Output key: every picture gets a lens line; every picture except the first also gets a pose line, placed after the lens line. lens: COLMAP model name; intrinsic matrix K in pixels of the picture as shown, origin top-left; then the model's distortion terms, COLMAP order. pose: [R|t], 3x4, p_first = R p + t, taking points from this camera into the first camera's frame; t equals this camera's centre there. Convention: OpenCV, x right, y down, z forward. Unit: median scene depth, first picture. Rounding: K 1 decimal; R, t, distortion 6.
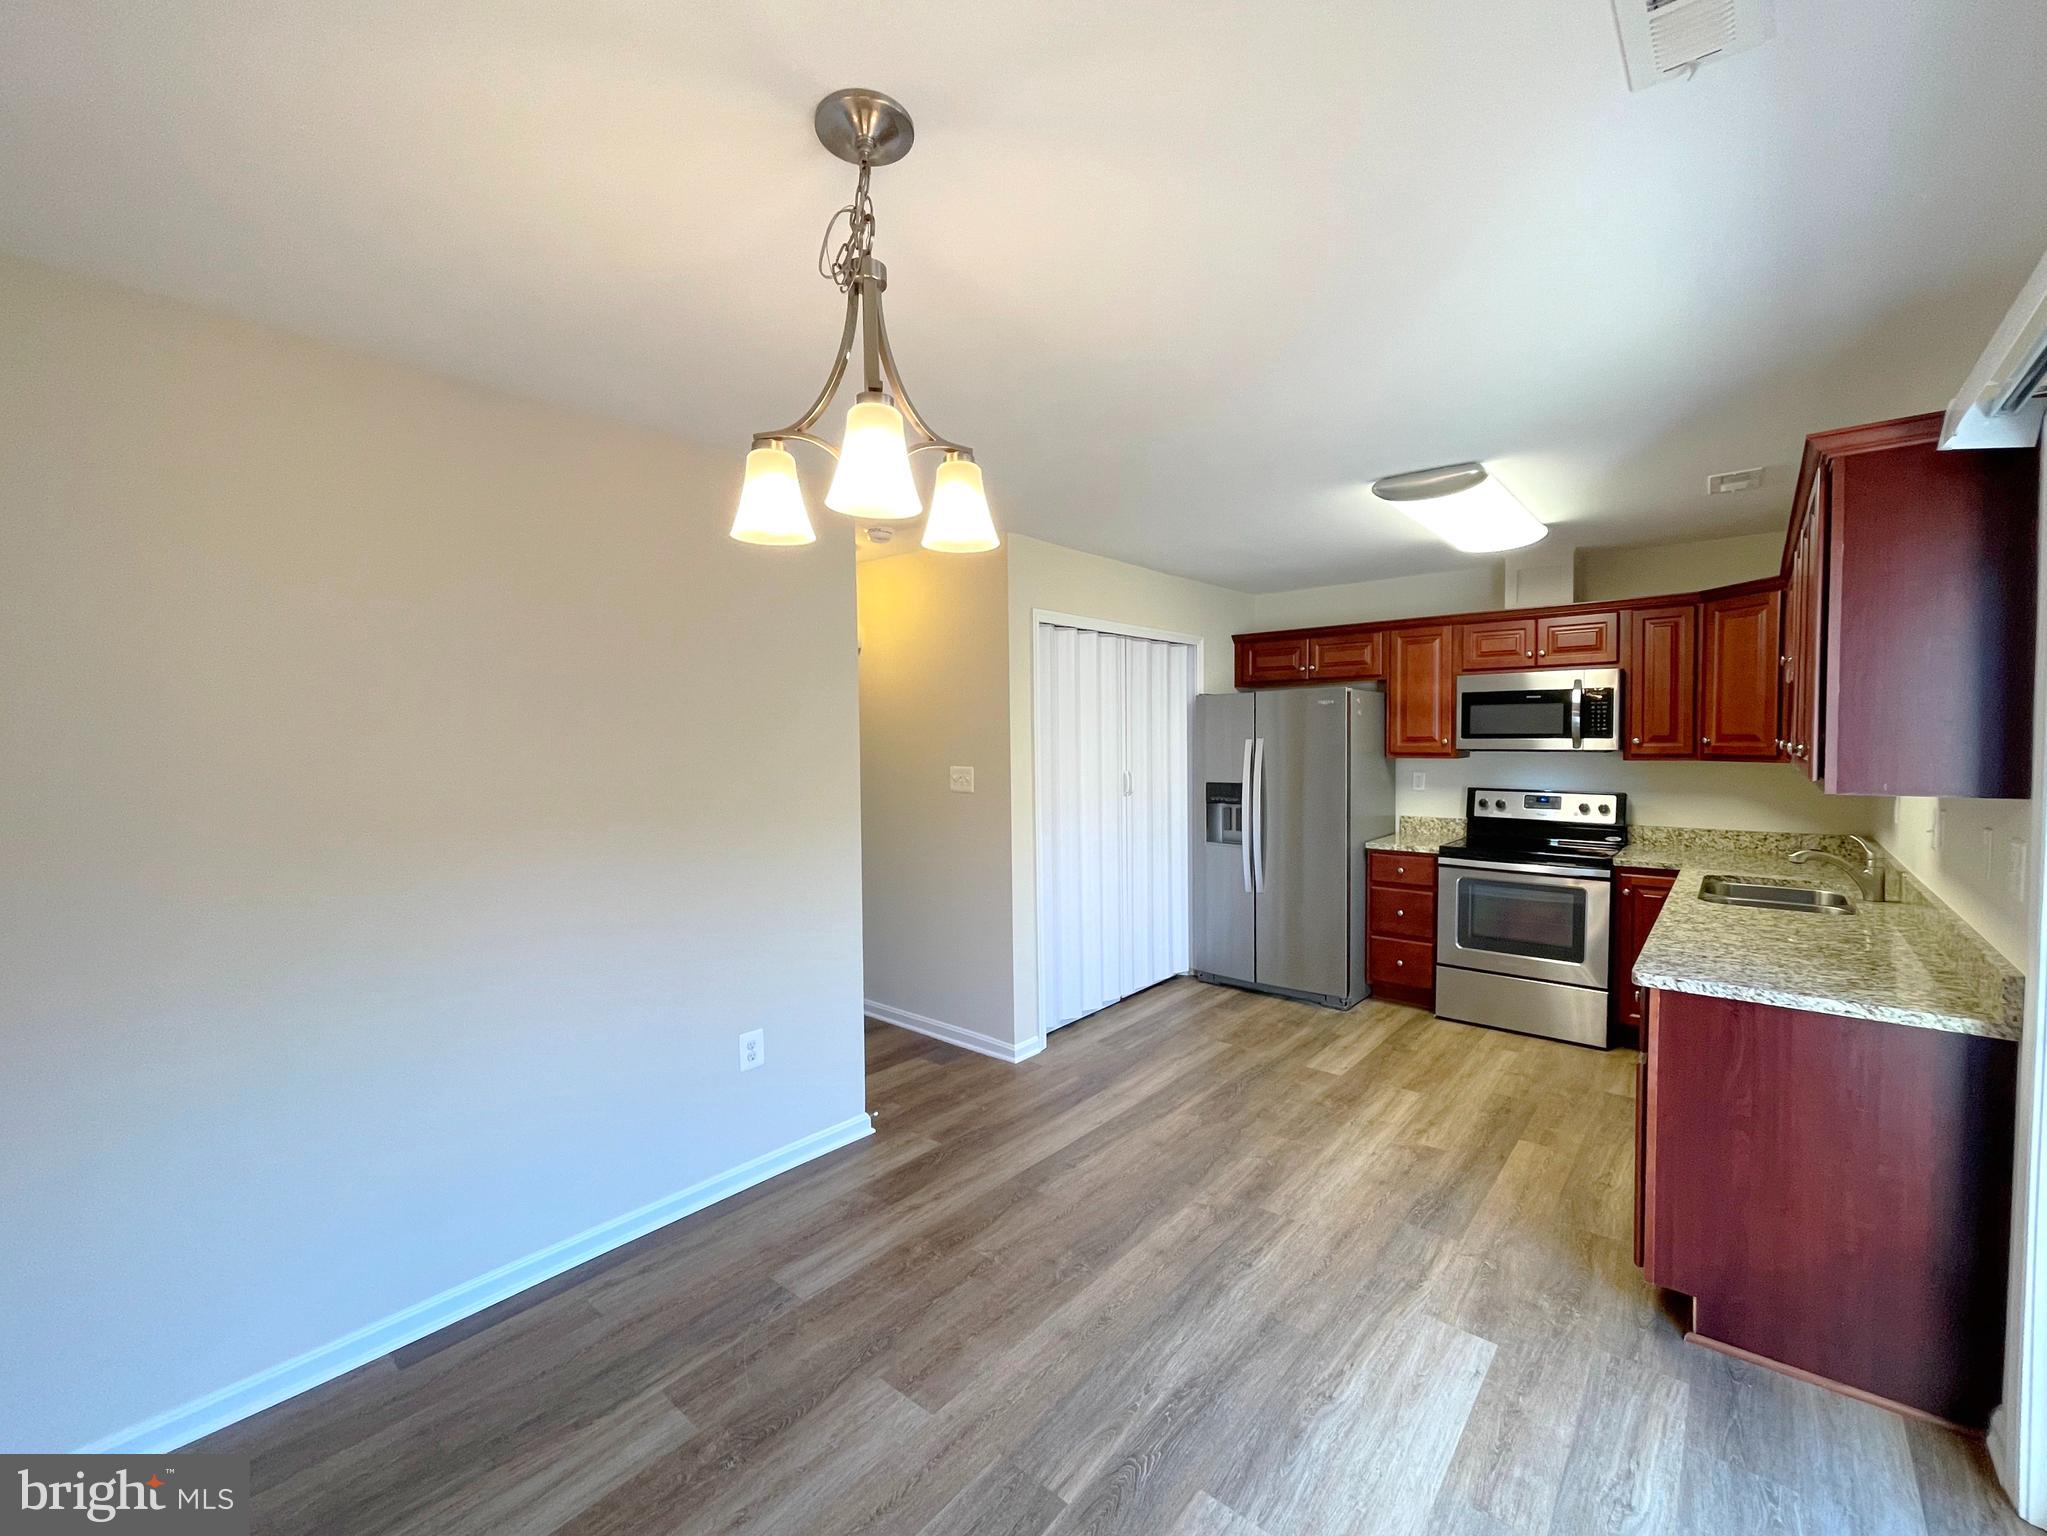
lens RADIAL K [[855.2, 0, 1037.5], [0, 855.2, 773.1], [0, 0, 1]] dist [-0.001073, 0.000168]
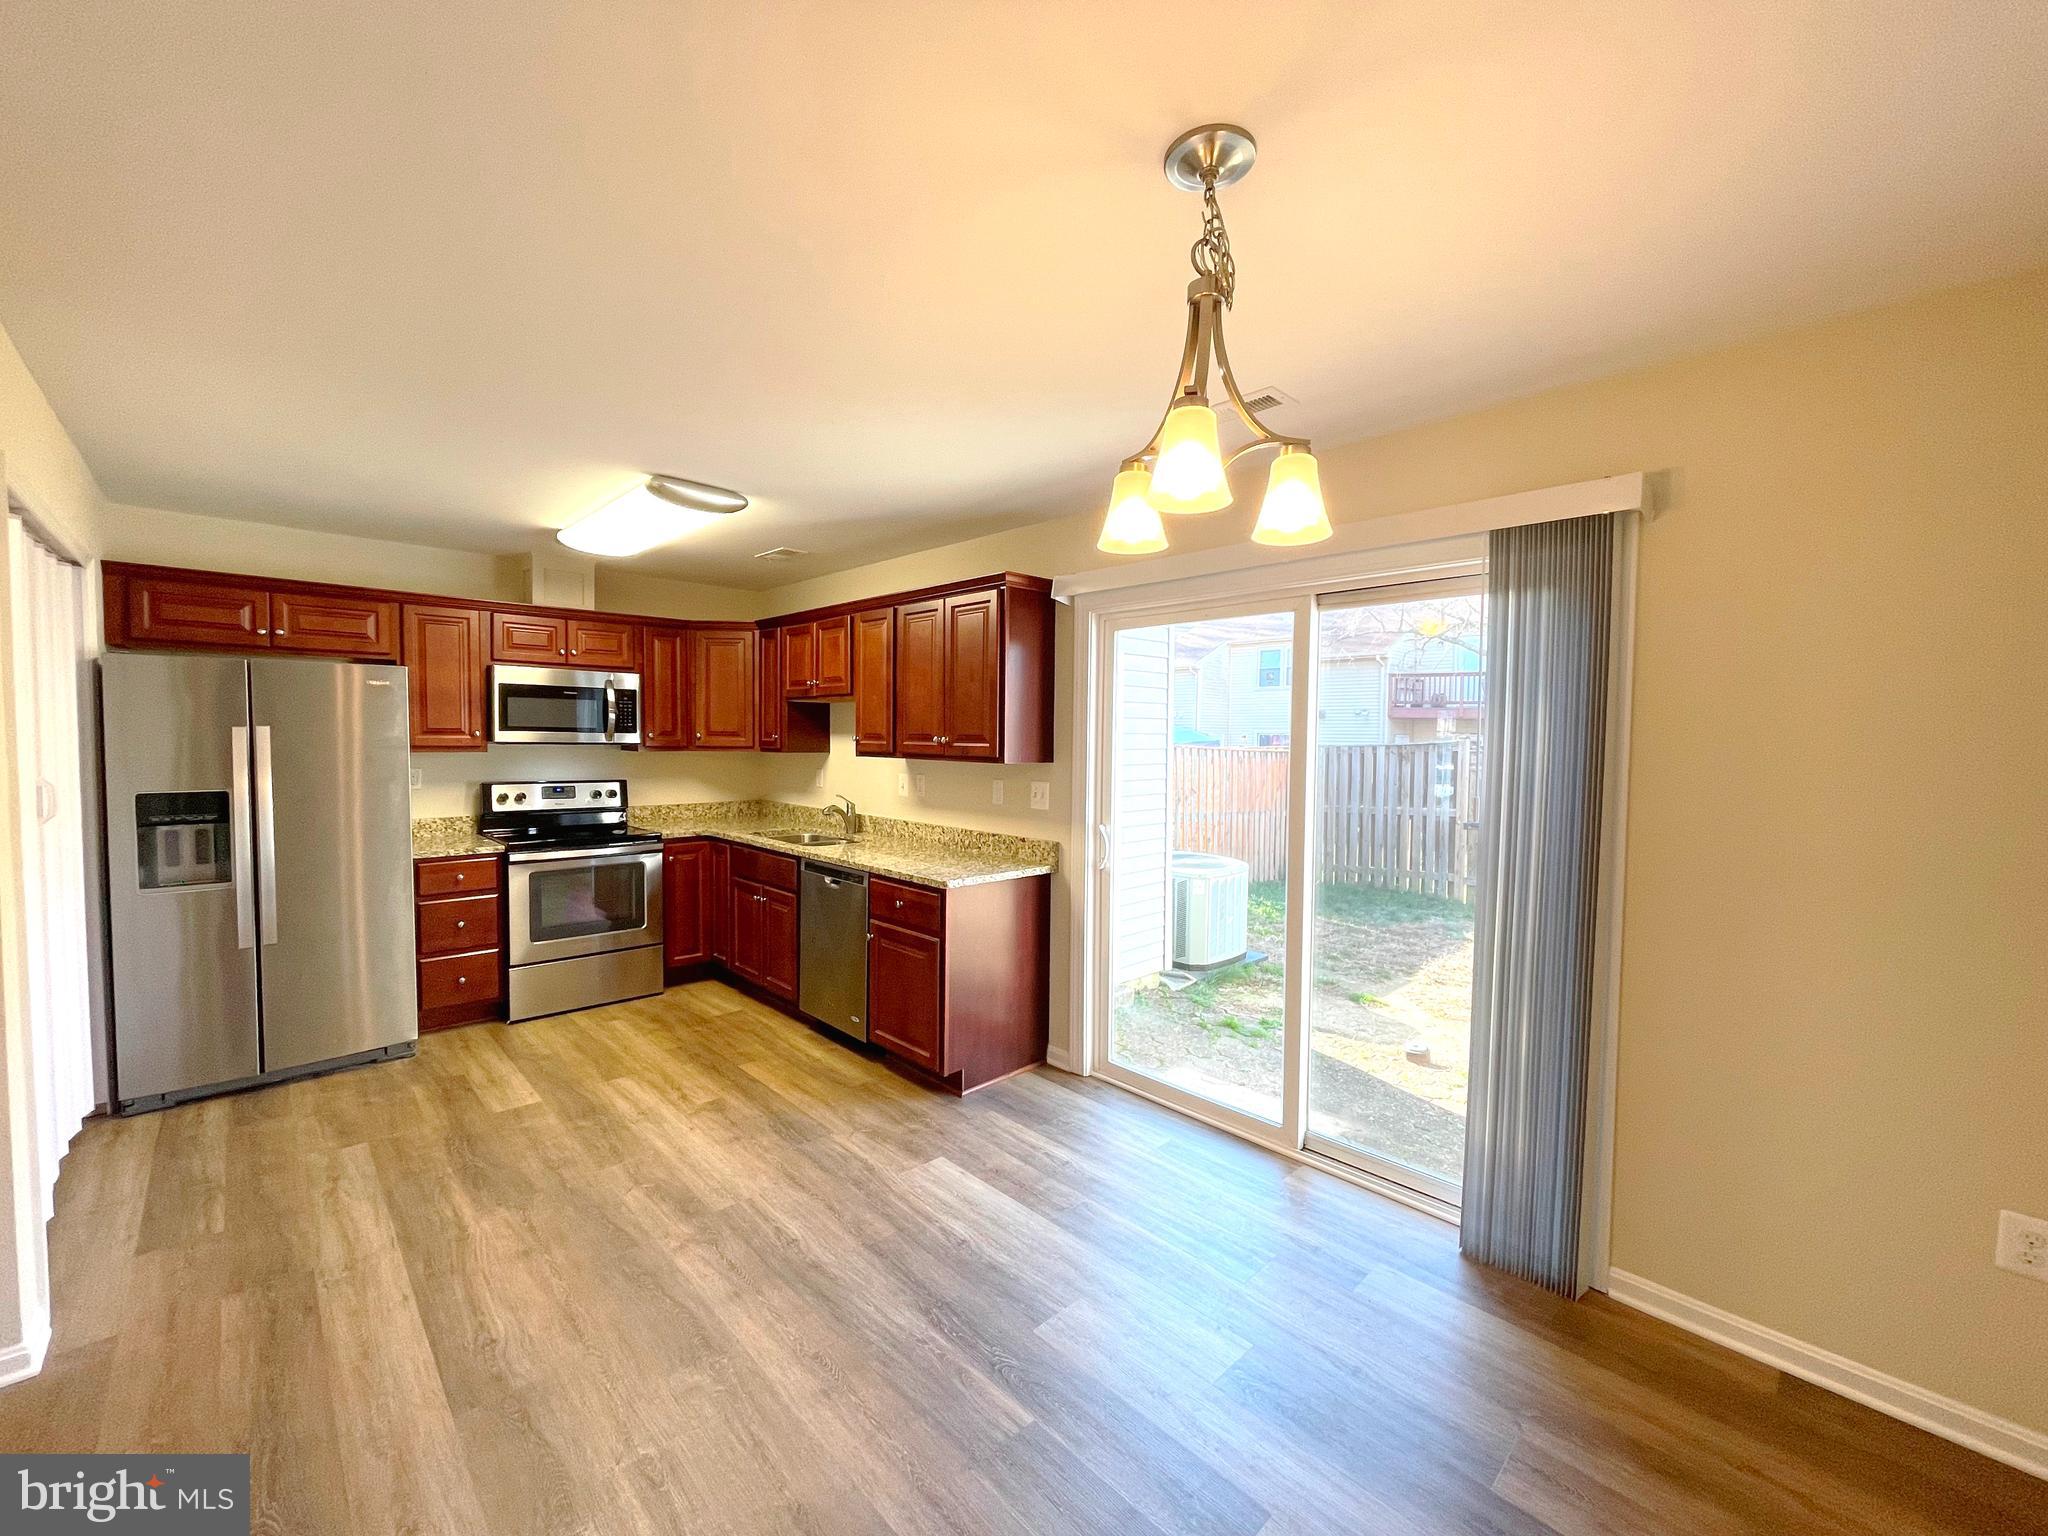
lens RADIAL K [[821.8, 0, 1017.2], [0, 821.8, 769.7], [0, 0, 1]] dist [-0.001653, 0.000794]
pose [[0.114101, -0.030080, 0.993014, -0.447591], [0.030684, 0.999171, 0.026741, -0.004737], [-0.992995, 0.027418, 0.114929, 0.396323]]
